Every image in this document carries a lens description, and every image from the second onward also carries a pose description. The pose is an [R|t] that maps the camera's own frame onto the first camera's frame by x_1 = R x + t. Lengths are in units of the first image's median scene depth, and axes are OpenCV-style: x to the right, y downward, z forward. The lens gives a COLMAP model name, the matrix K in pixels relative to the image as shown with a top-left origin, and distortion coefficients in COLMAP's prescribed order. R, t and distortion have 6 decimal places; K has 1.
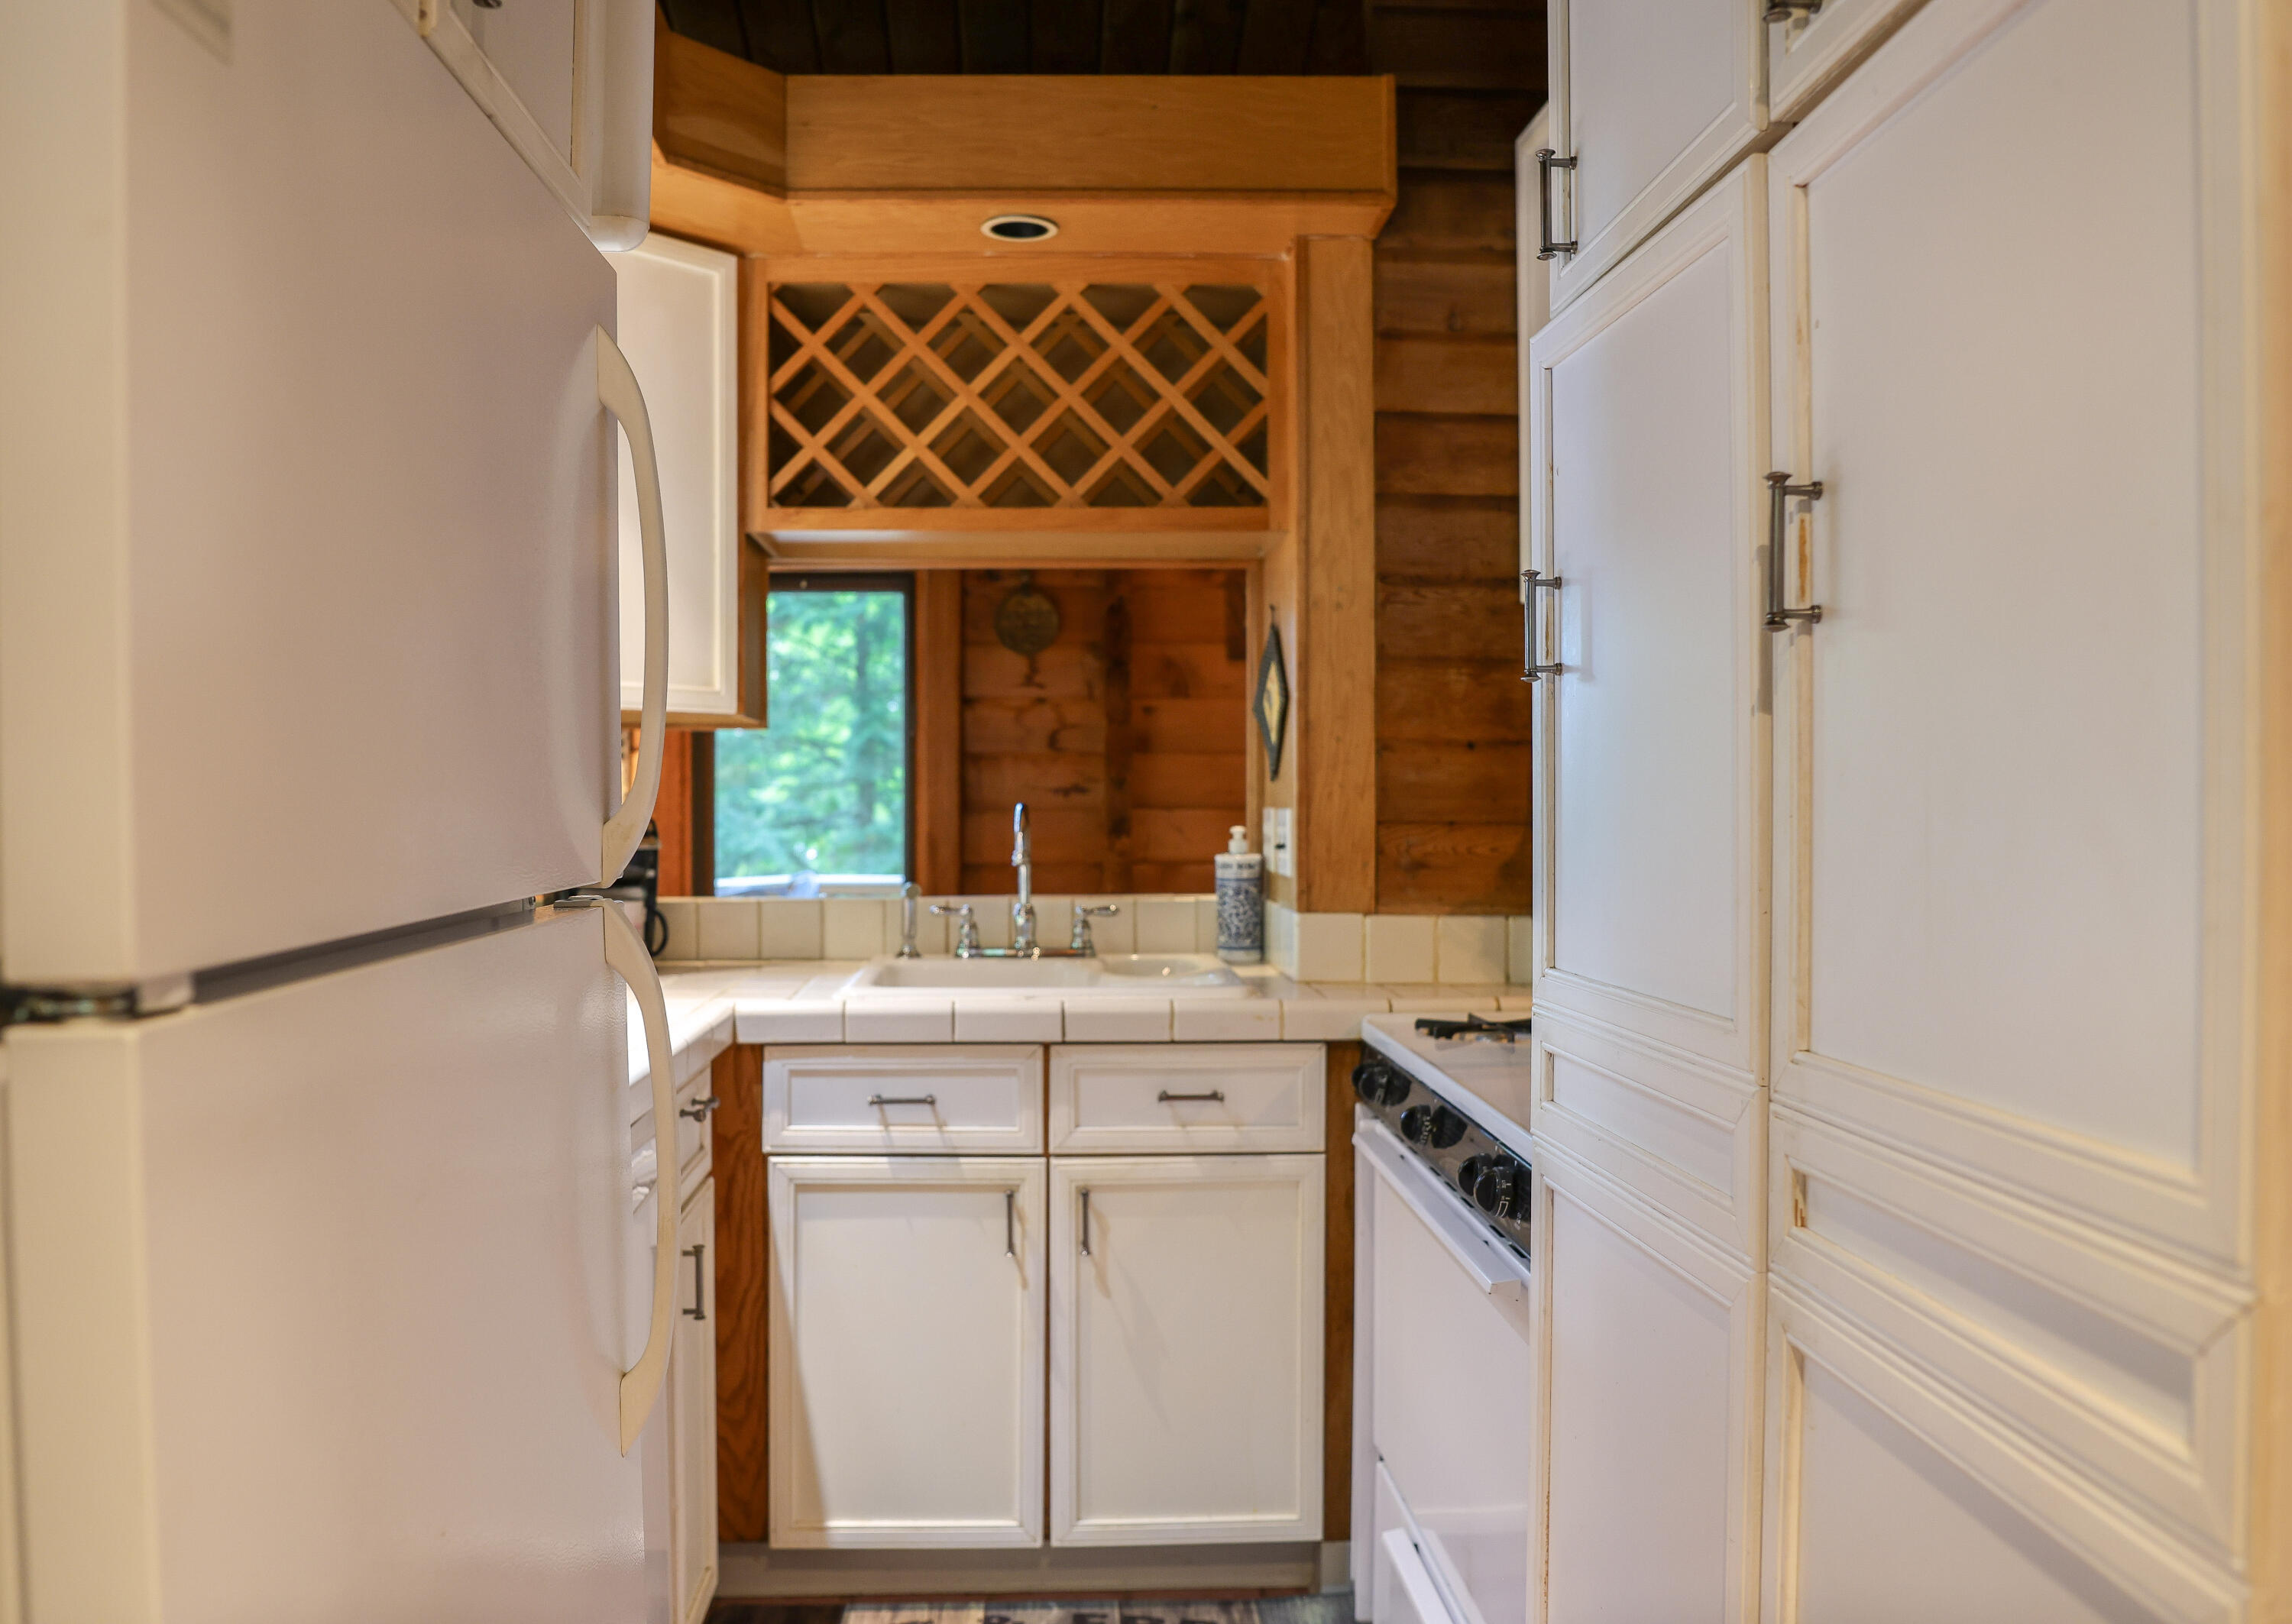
lens RADIAL K [[2123.0, 0, 1146.0], [0, 2123.0, 812.0], [0, 0, 1]] dist [-0.083755, -0.000666]
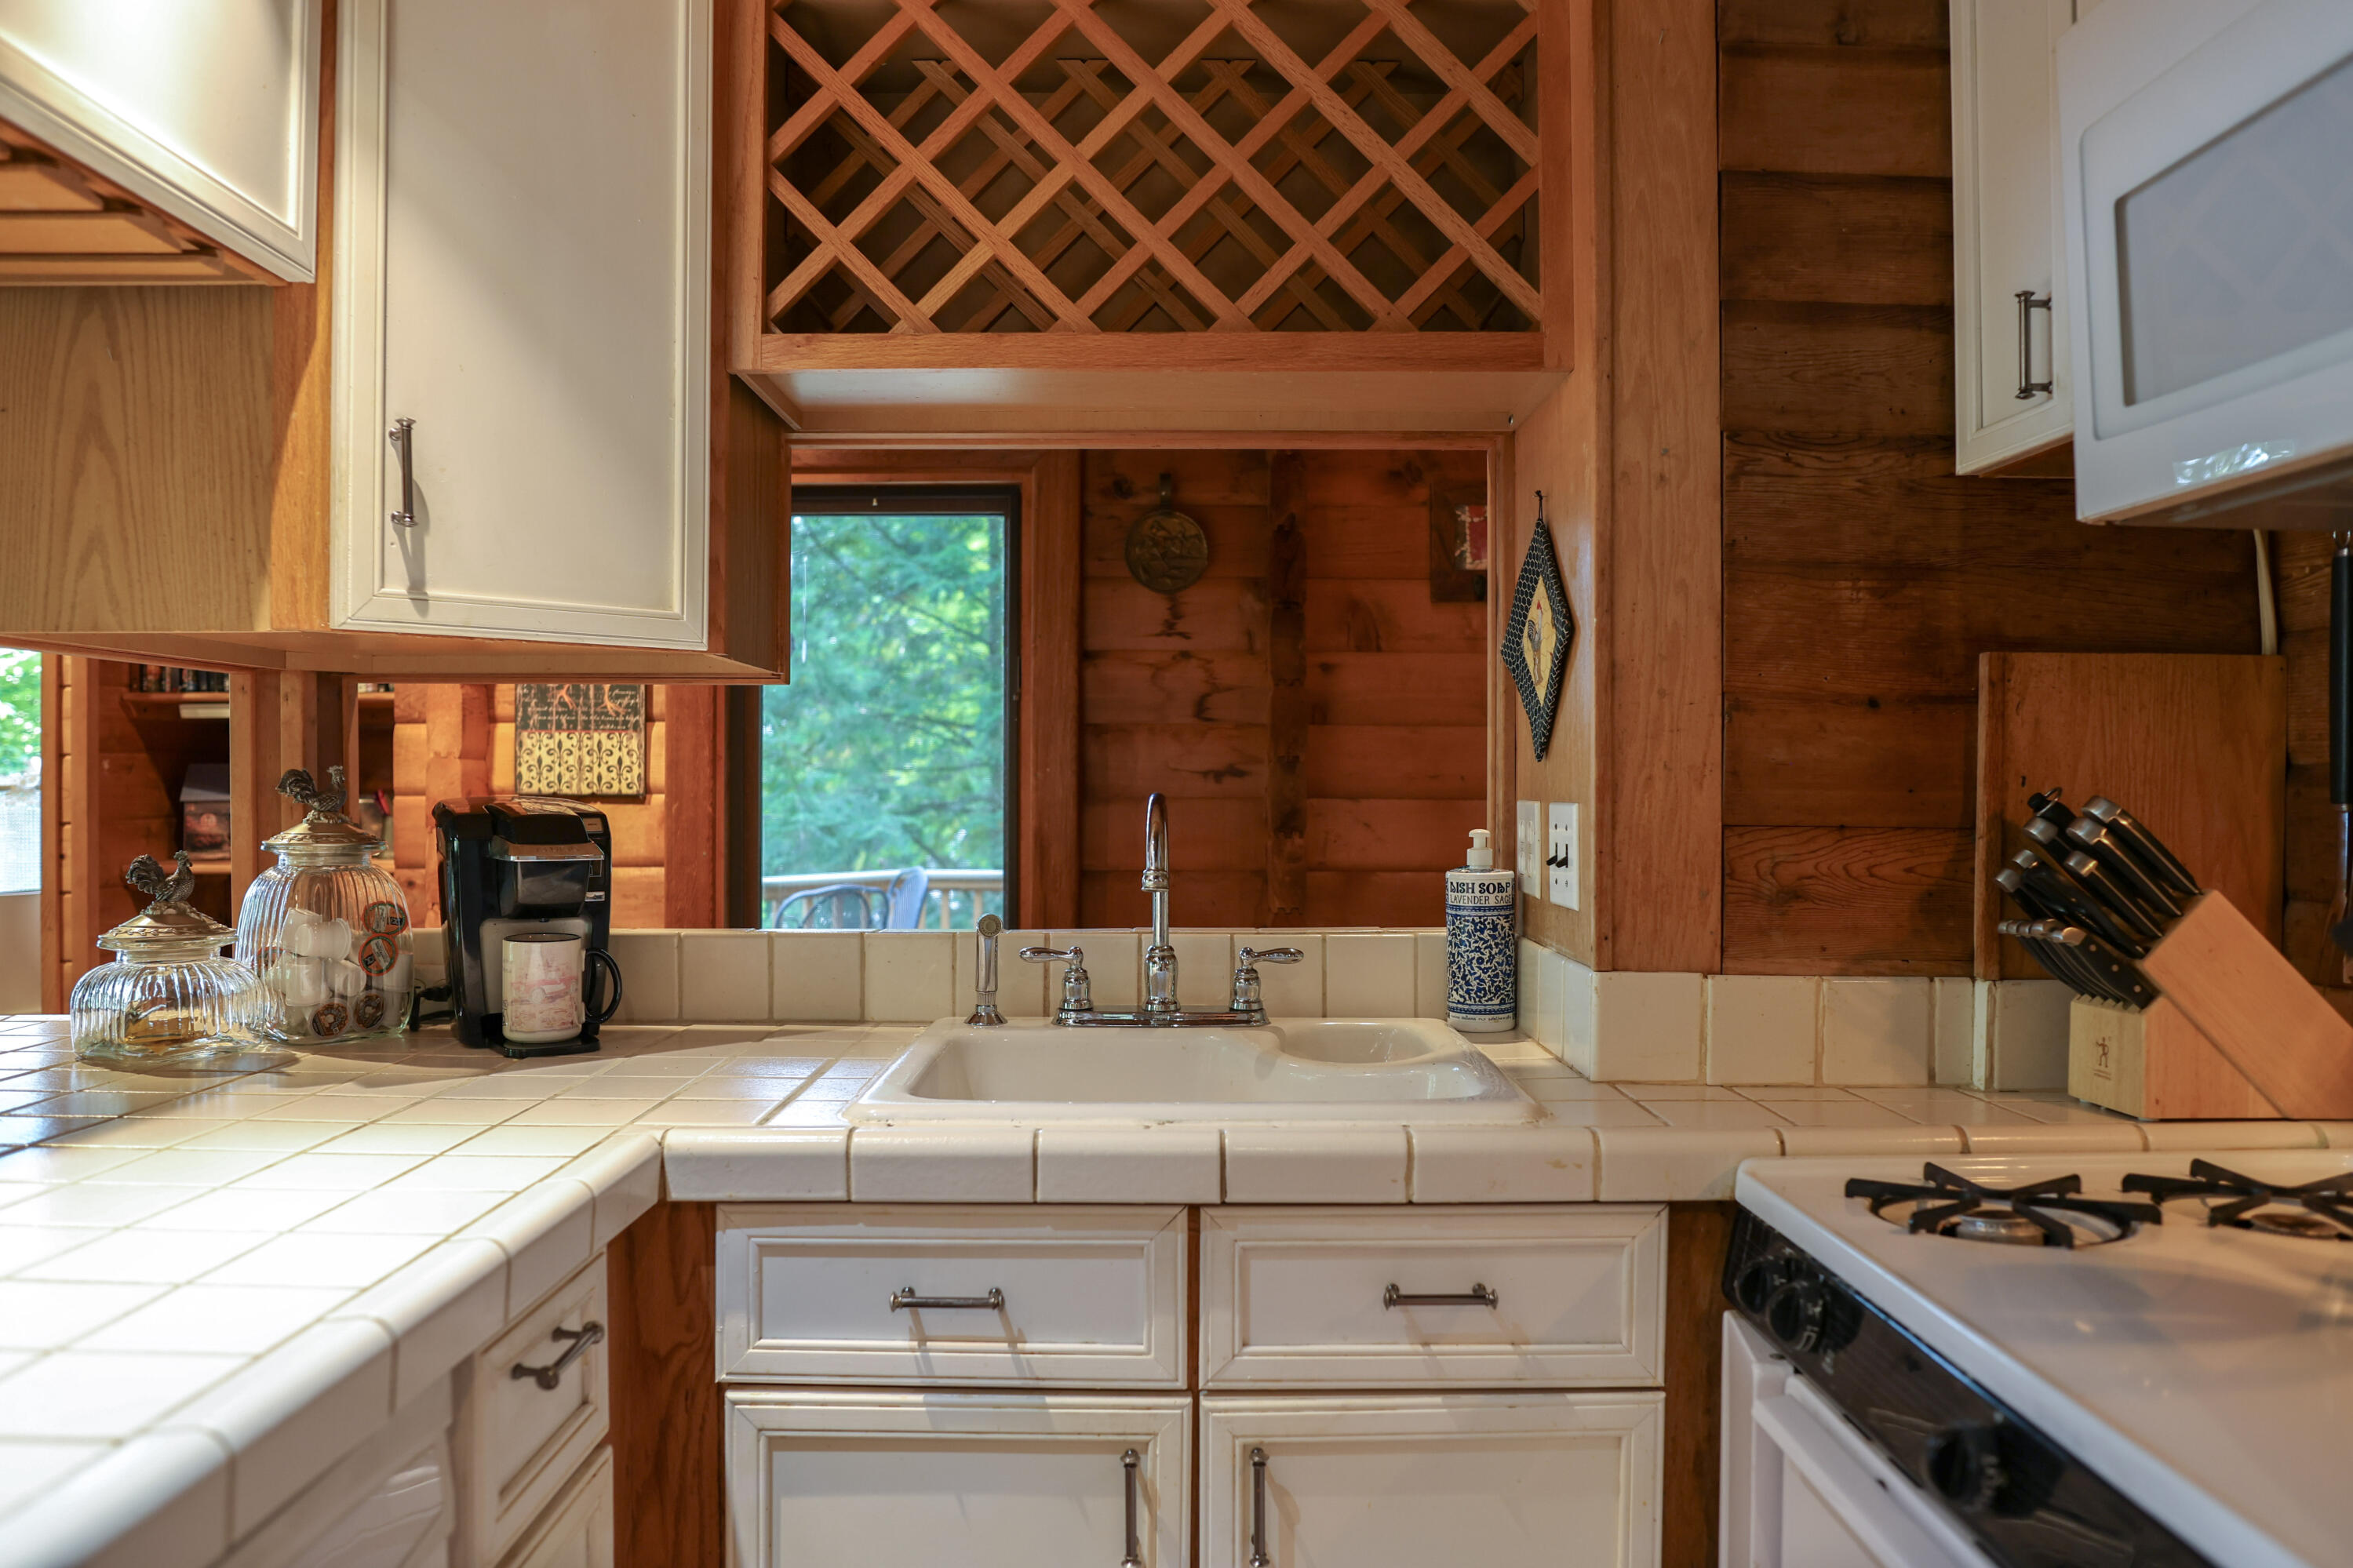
lens RADIAL K [[1628.9, 0, 1176.5], [0, 1628.9, 784.0], [0, 0, 1]] dist [-0.001024, -0.000173]
pose [[0.998551, 0.003050, -0.053729, -0.025883], [-0.003268, 0.999987, -0.003976, -0.005020], [0.053716, 0.004145, 0.998548, 0.509122]]
